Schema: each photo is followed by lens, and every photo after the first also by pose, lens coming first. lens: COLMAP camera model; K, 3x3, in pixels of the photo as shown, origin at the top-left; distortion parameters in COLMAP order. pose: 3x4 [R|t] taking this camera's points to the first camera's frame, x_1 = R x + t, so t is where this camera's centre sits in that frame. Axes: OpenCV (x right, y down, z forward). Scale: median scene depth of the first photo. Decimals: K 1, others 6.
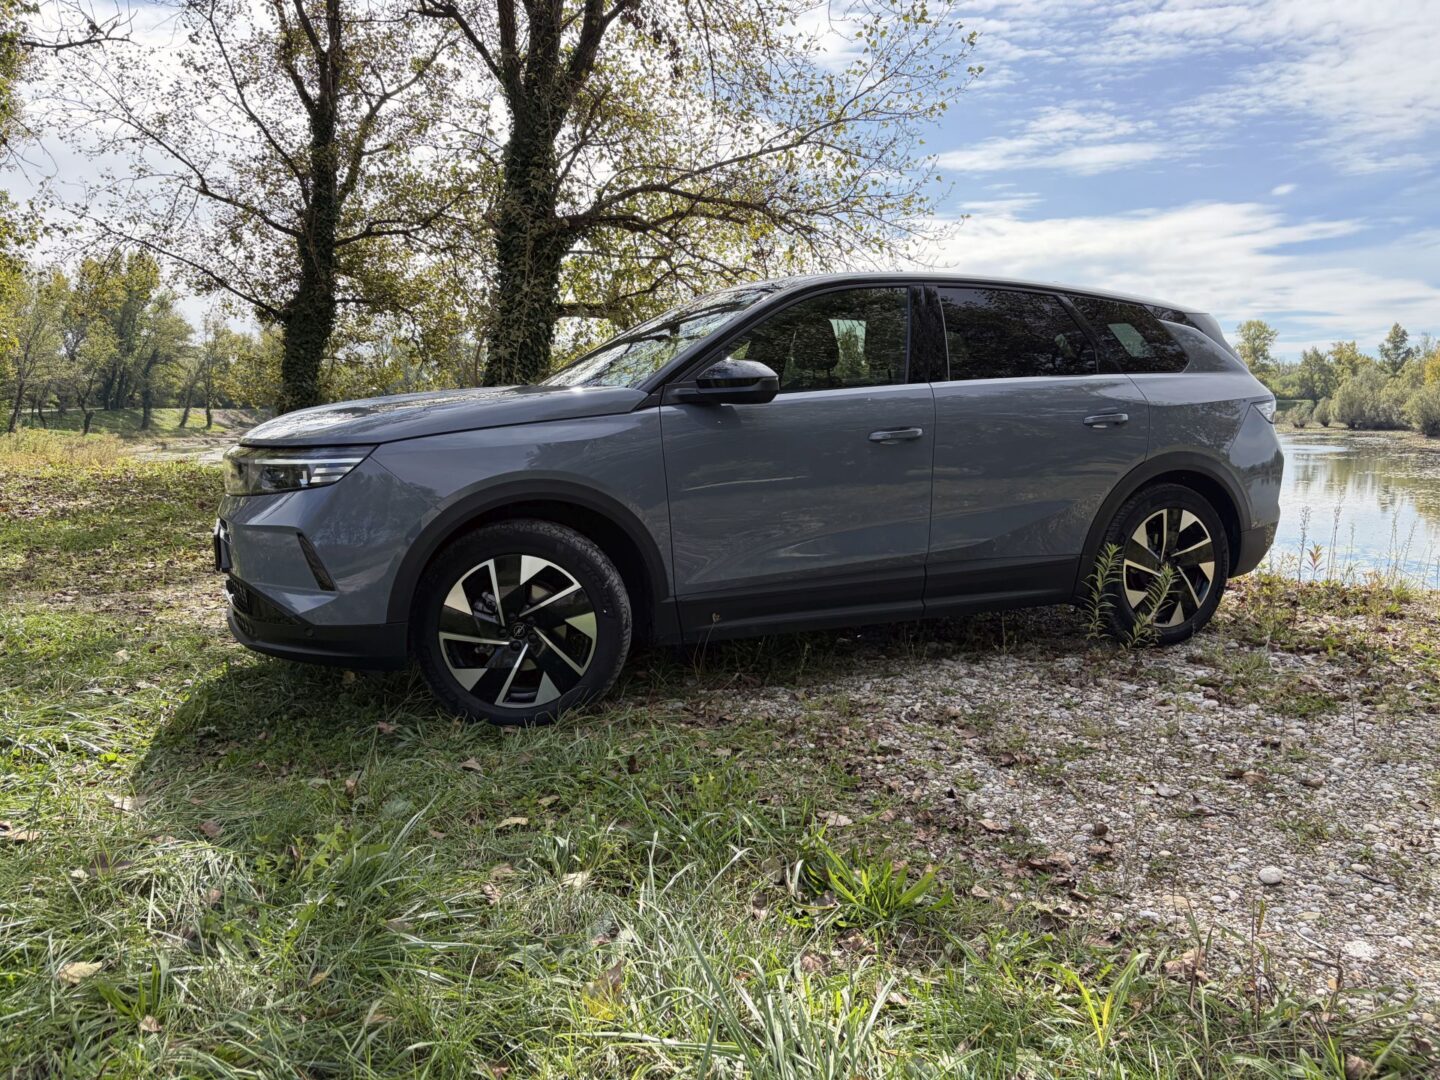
lens RADIAL K [[1112.9, 0, 720.0], [0, 1112.9, 540.0], [0, 0, 1]] dist [0.024682, 0.001701]
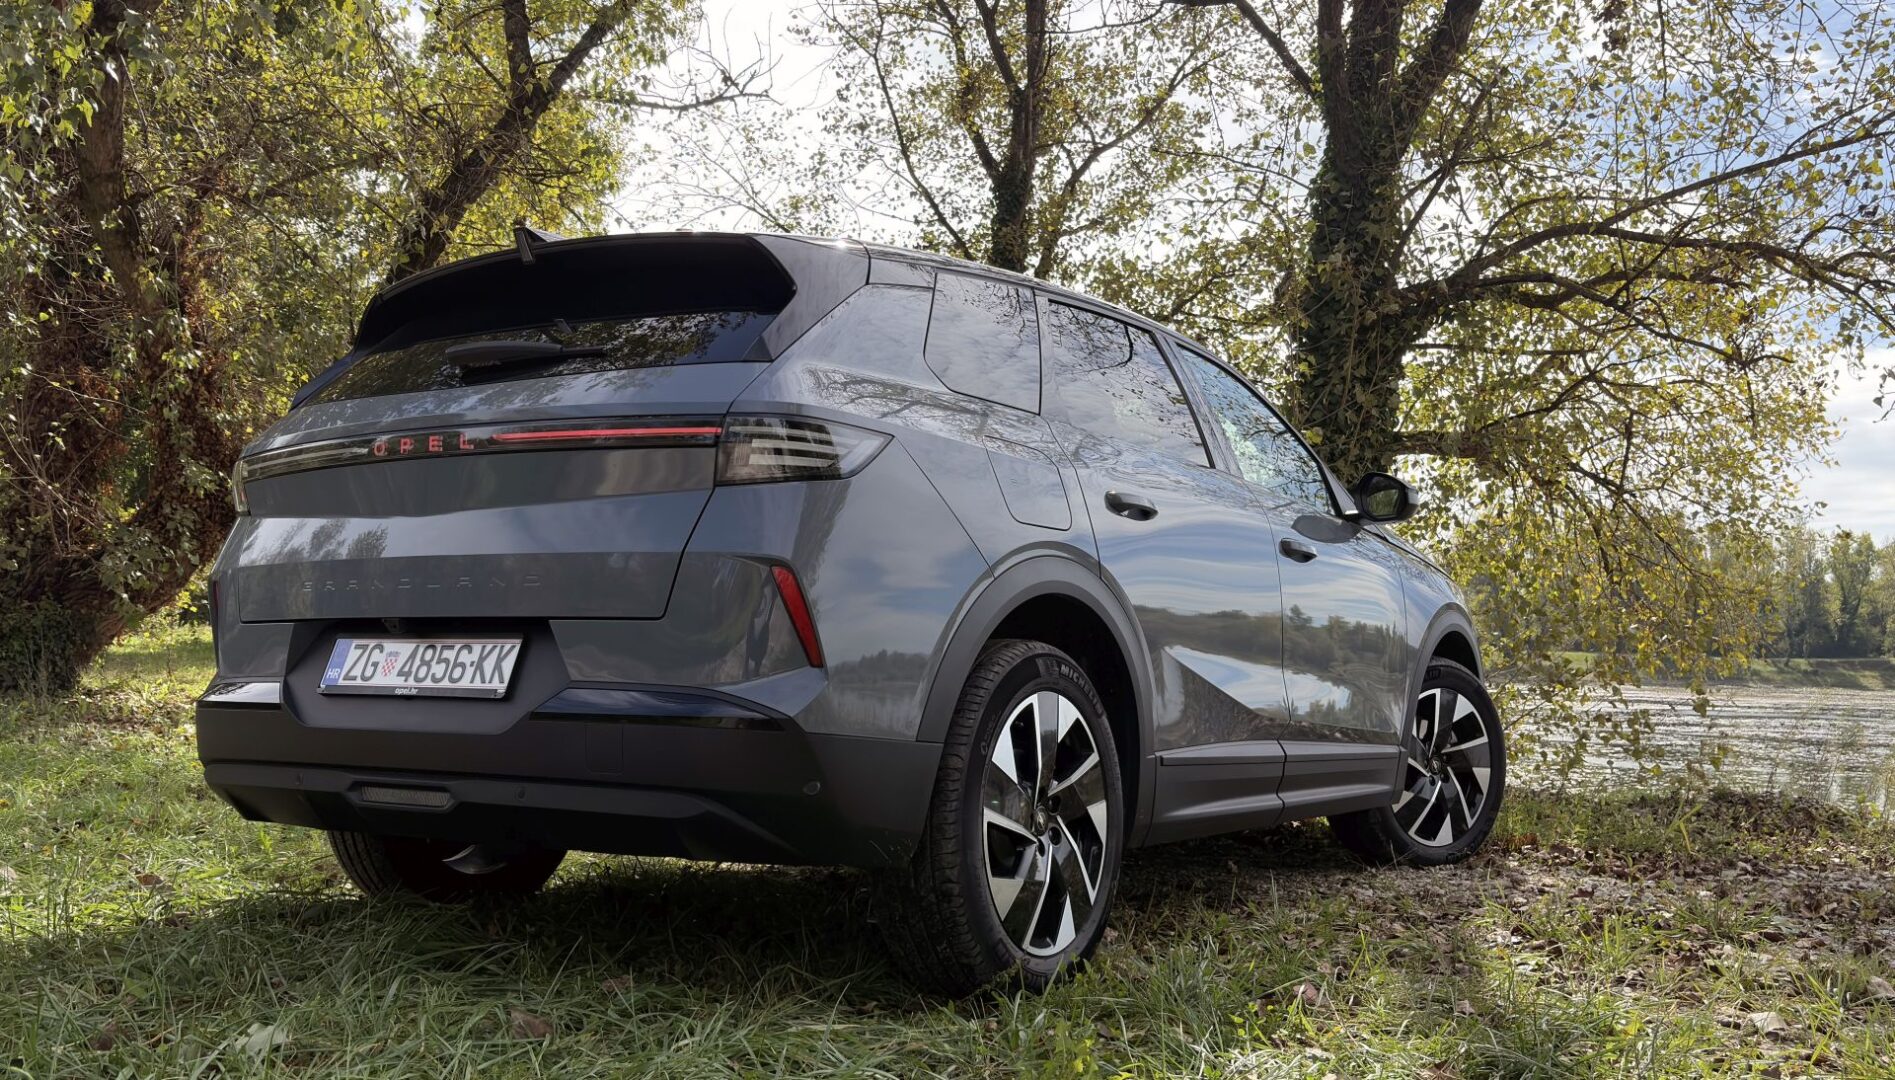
lens RADIAL K [[1748.4, 0, 918.0], [0, 1748.4, 510.3], [0, 0, 1]] dist [0.028320, 0.018174]
pose [[0.939211, -0.005997, -0.343288, -0.050130], [-0.060460, 0.981335, -0.182555, 0.011151], [0.337975, 0.192213, 0.921318, 0.053275]]
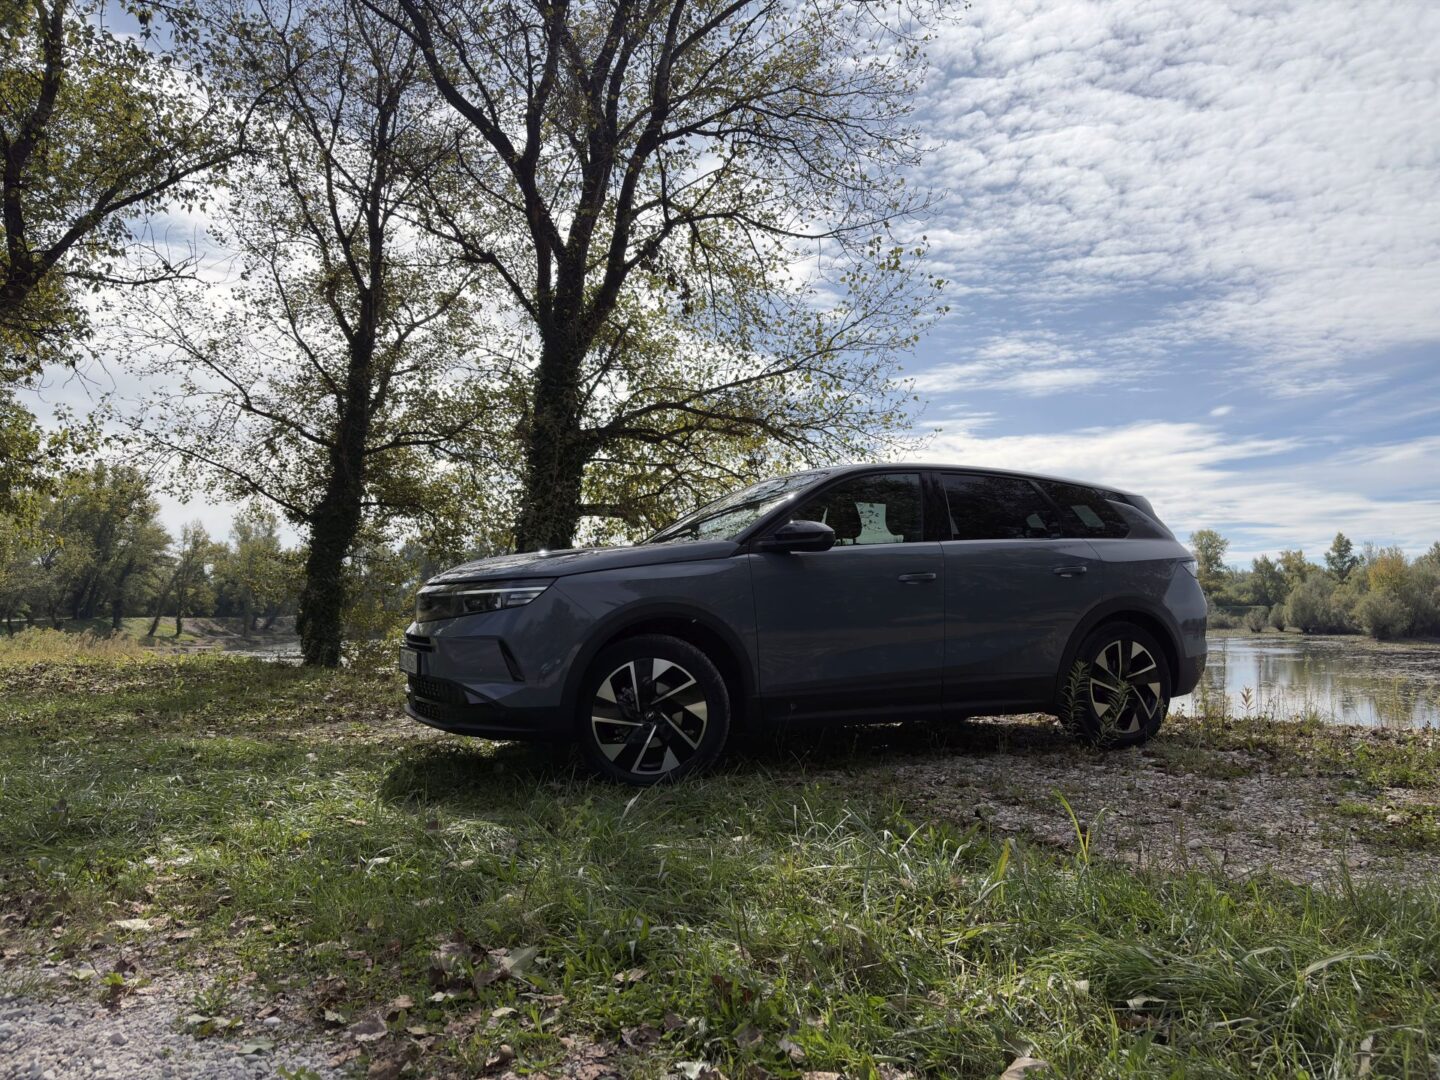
lens RADIAL K [[1096.4, 0, 732.4], [0, 1096.4, 566.8], [0, 0, 1]] dist [0.037242, 0.006395]
pose [[0.999456, -0.000571, 0.032979, -0.021988], [0.005835, 0.987140, -0.159750, 0.020721], [-0.032464, 0.159855, 0.986606, -0.061847]]
